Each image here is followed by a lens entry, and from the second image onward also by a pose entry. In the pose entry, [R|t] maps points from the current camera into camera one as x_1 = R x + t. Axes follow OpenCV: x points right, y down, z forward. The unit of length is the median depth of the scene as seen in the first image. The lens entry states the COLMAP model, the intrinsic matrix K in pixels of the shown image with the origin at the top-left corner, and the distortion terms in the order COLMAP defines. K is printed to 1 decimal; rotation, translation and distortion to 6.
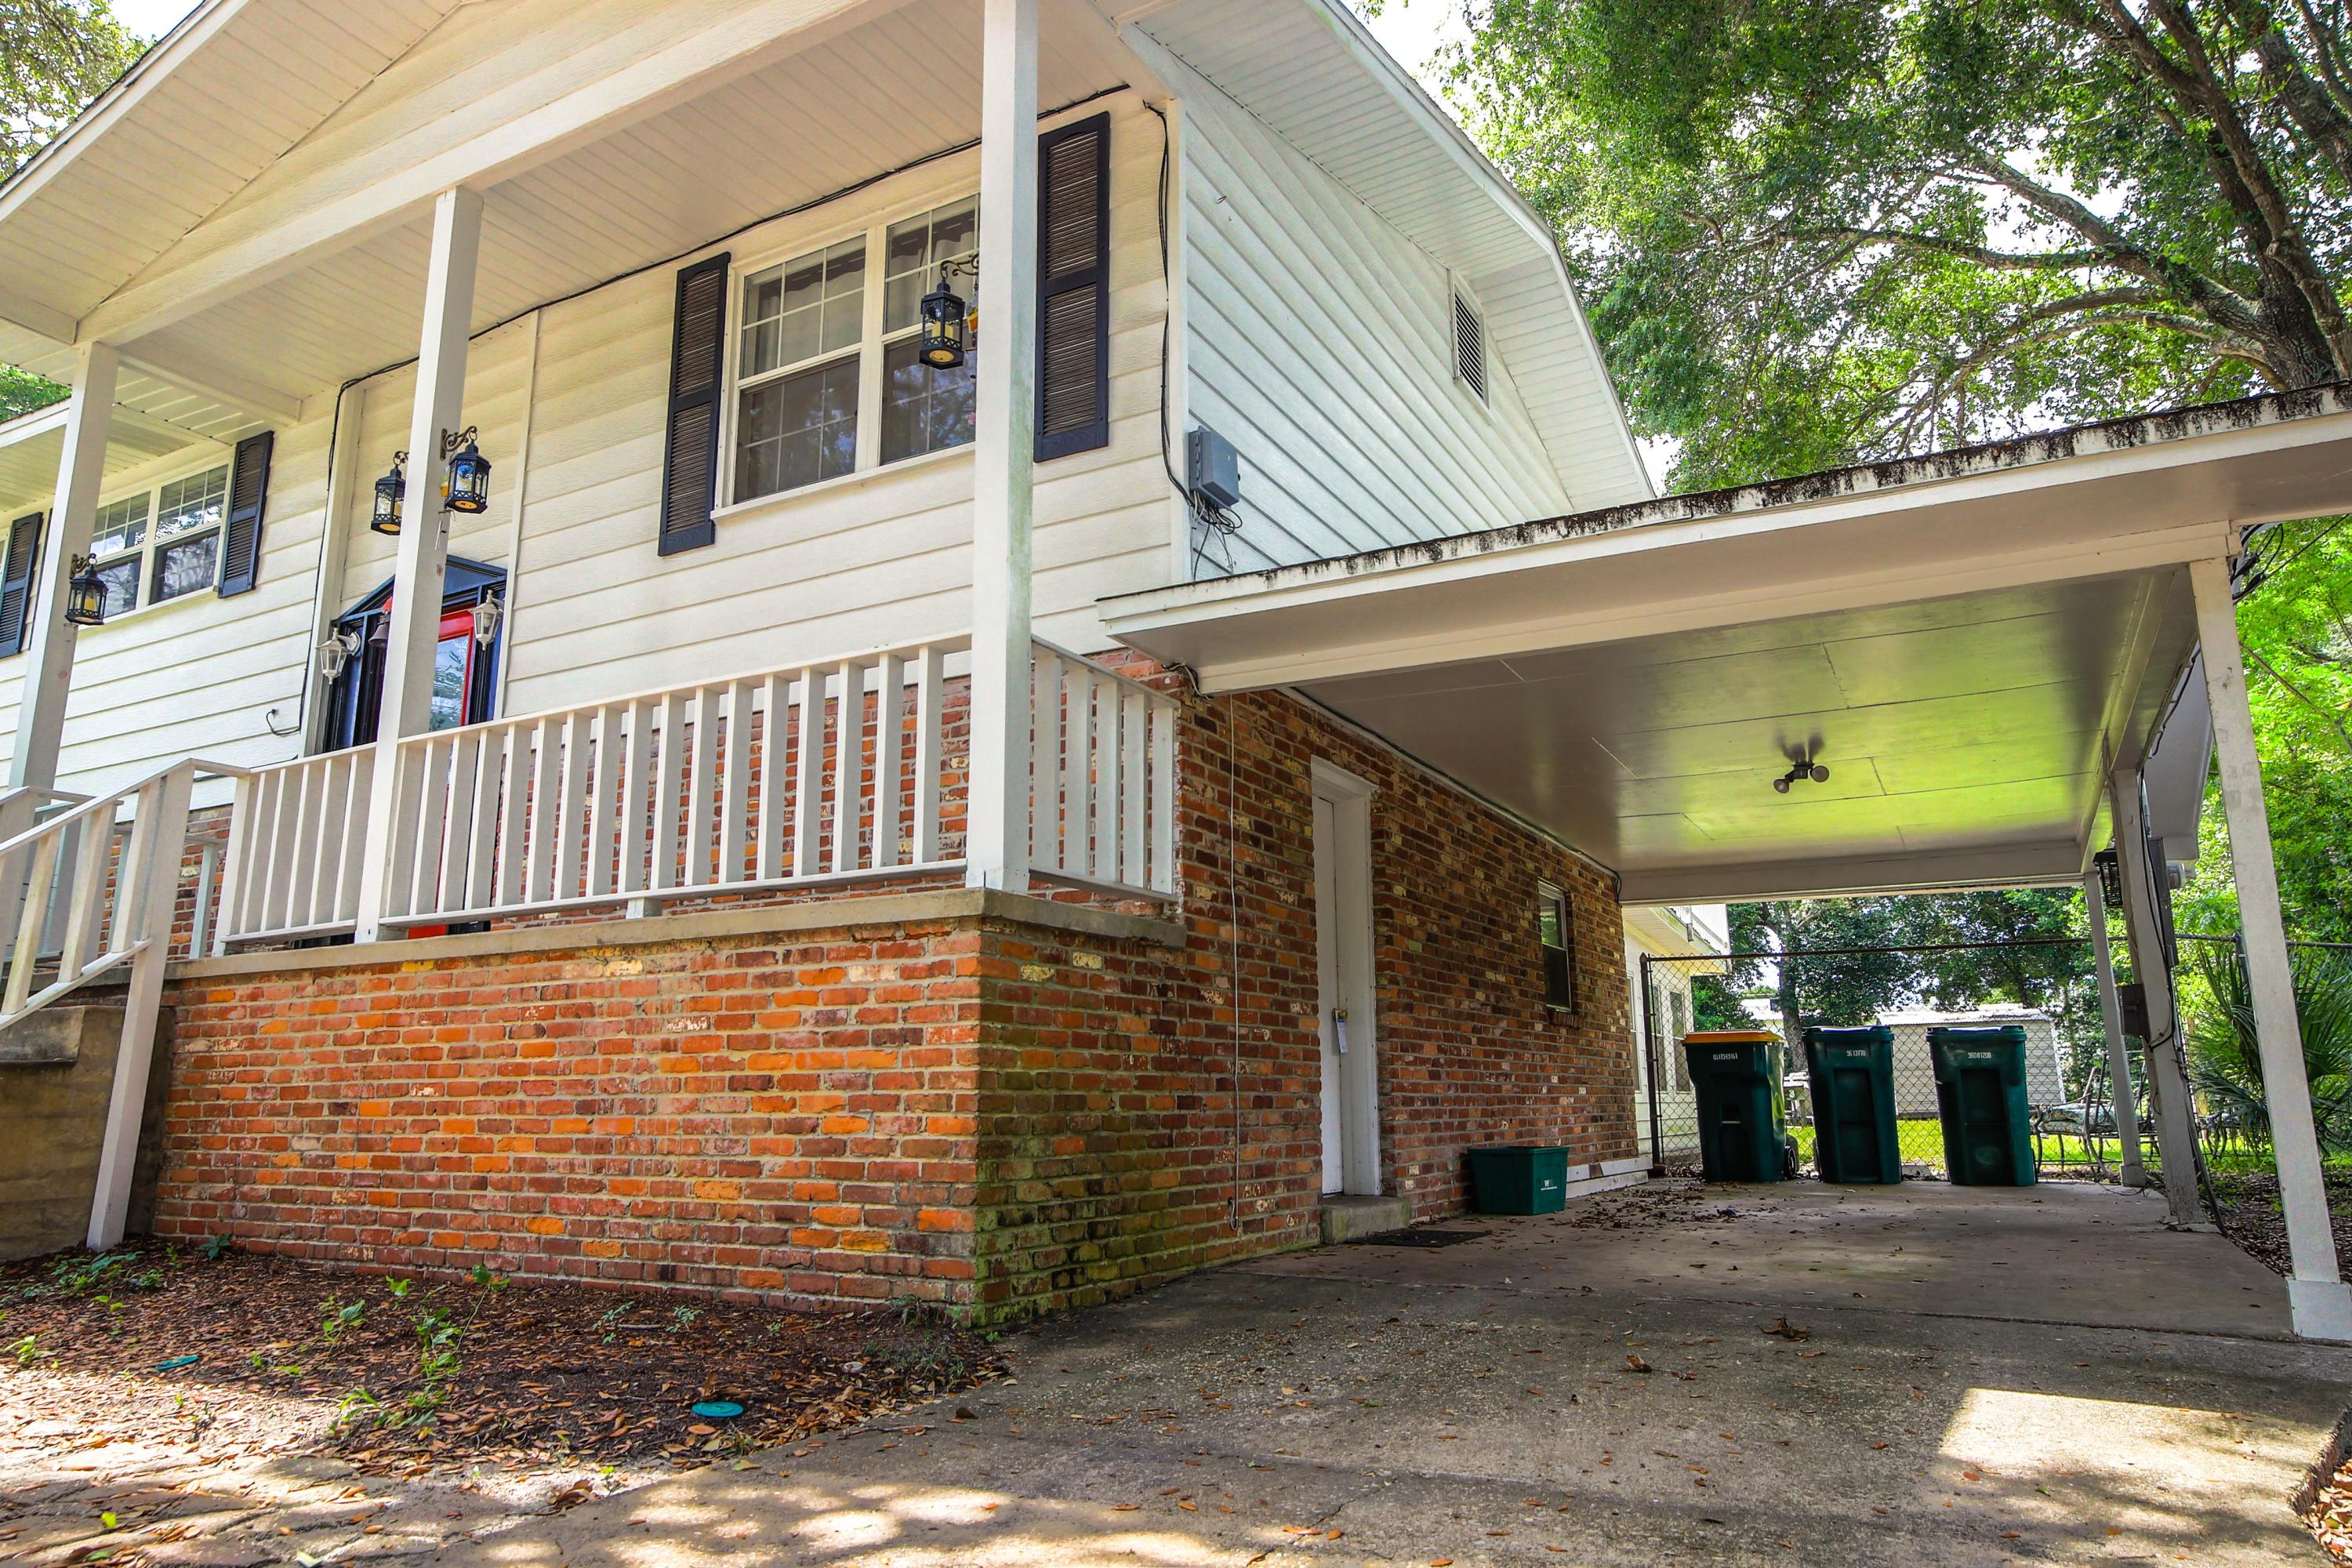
lens RADIAL K [[1495.9, 0, 1176.0], [0, 1495.9, 784.0], [0, 0, 1]] dist [-0.047201, 0.071434]
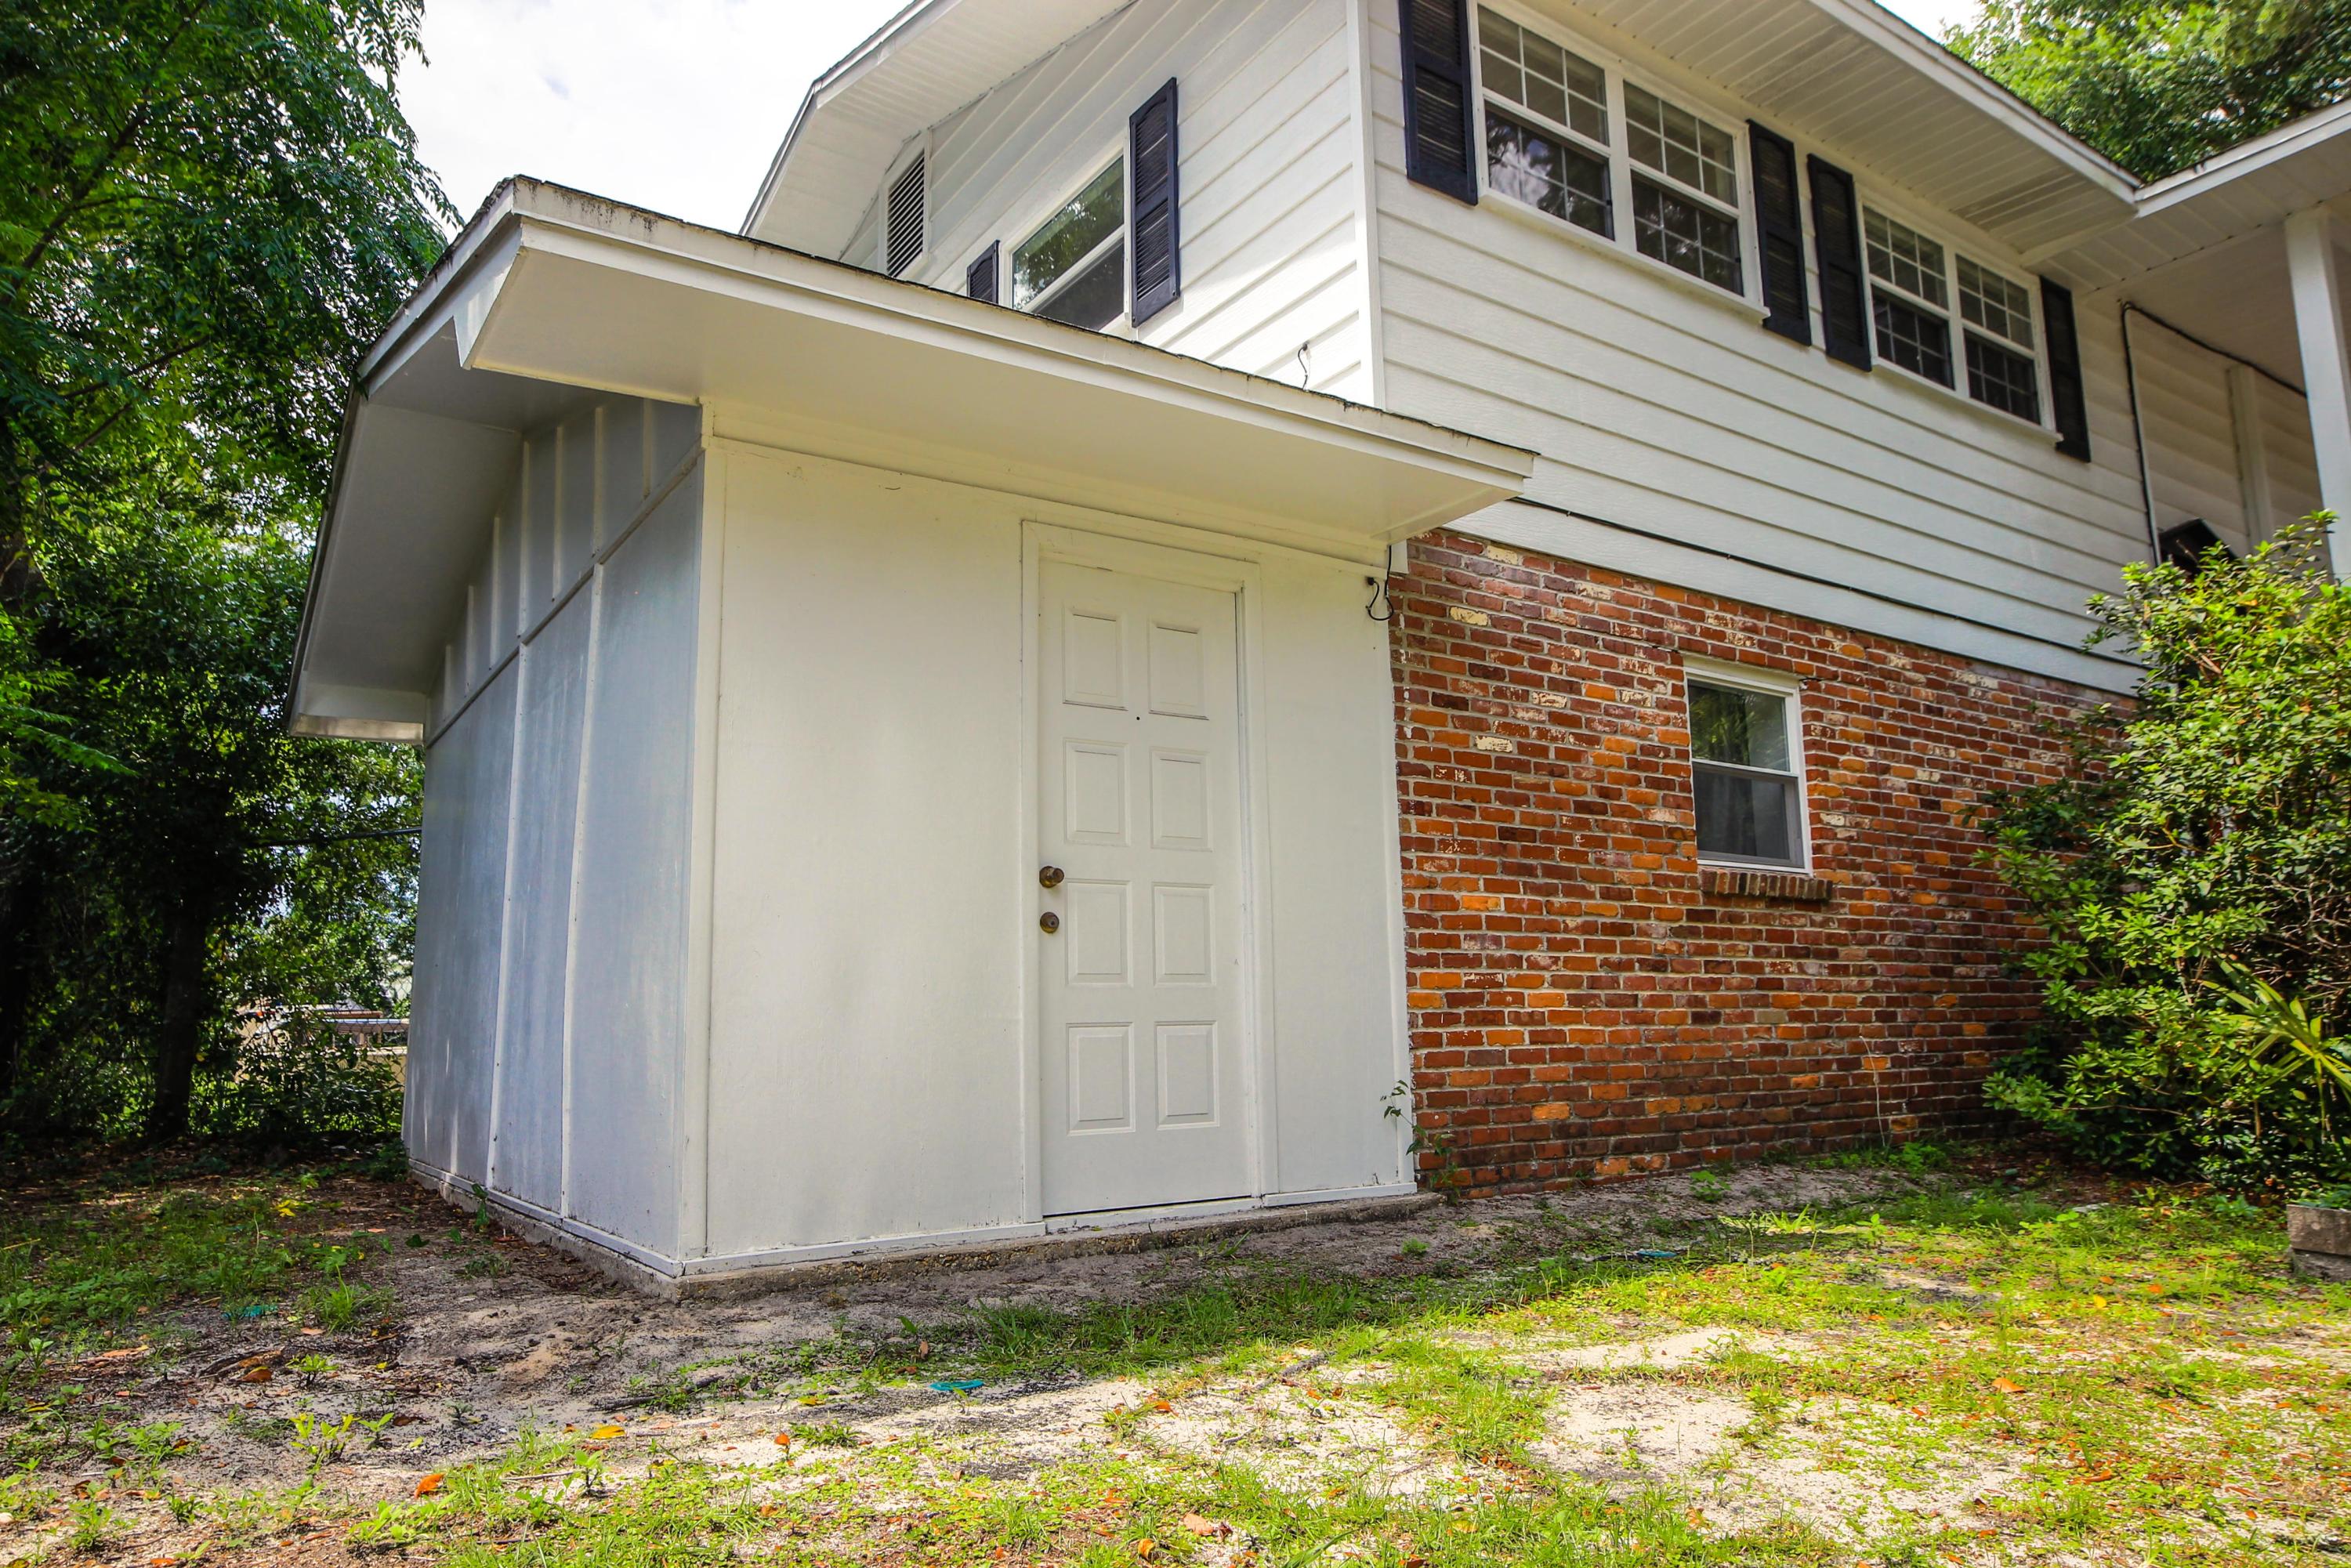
lens RADIAL K [[1495.2, 0, 1175.5], [0, 1495.2, 784.0], [0, 0, 1]] dist [-0.047201, 0.071434]
pose [[0.460354, 0.148548, 0.875219, -2.205376], [-0.174581, 0.981797, -0.074810, 0.312135], [-0.870400, -0.118357, 0.477907, 1.353273]]
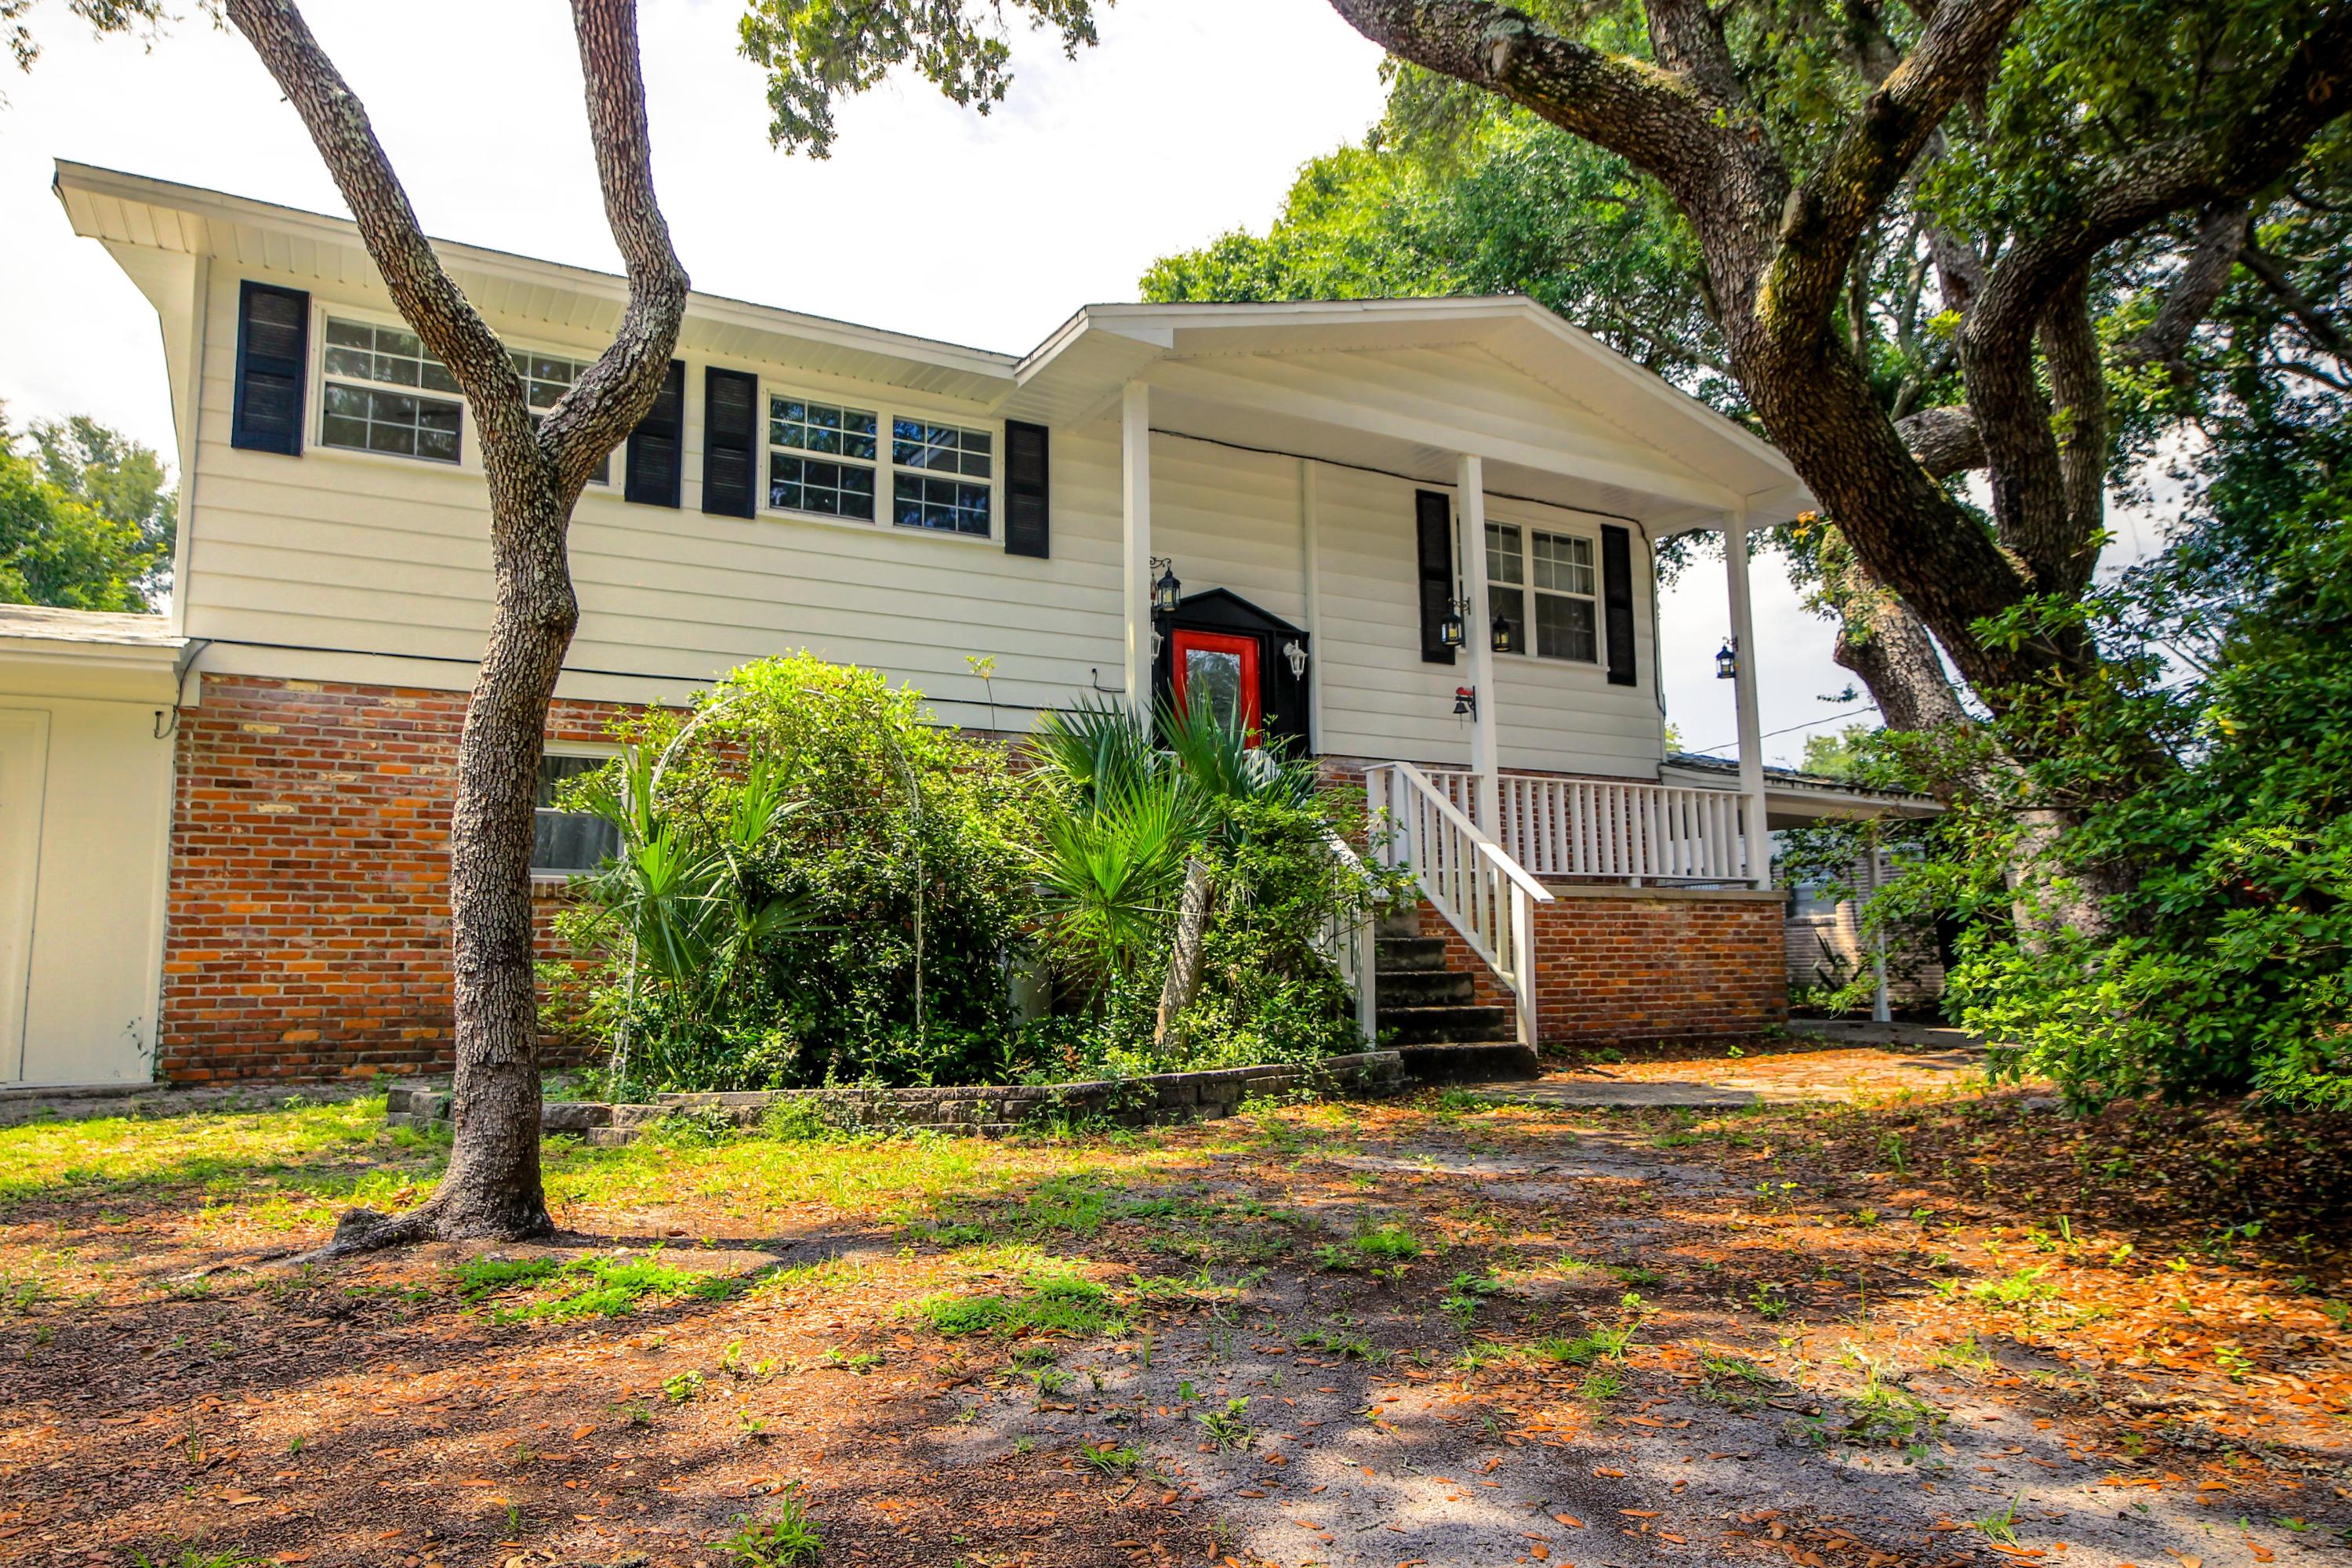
lens RADIAL K [[1495.9, 0, 1176.0], [0, 1495.9, 784.0], [0, 0, 1]] dist [-0.047201, 0.071434]
pose [[0.534131, 0.110356, 0.838168, -2.091582], [-0.168511, 0.985446, -0.022361, 0.083086], [-0.828437, -0.129296, 0.544954, 0.273158]]
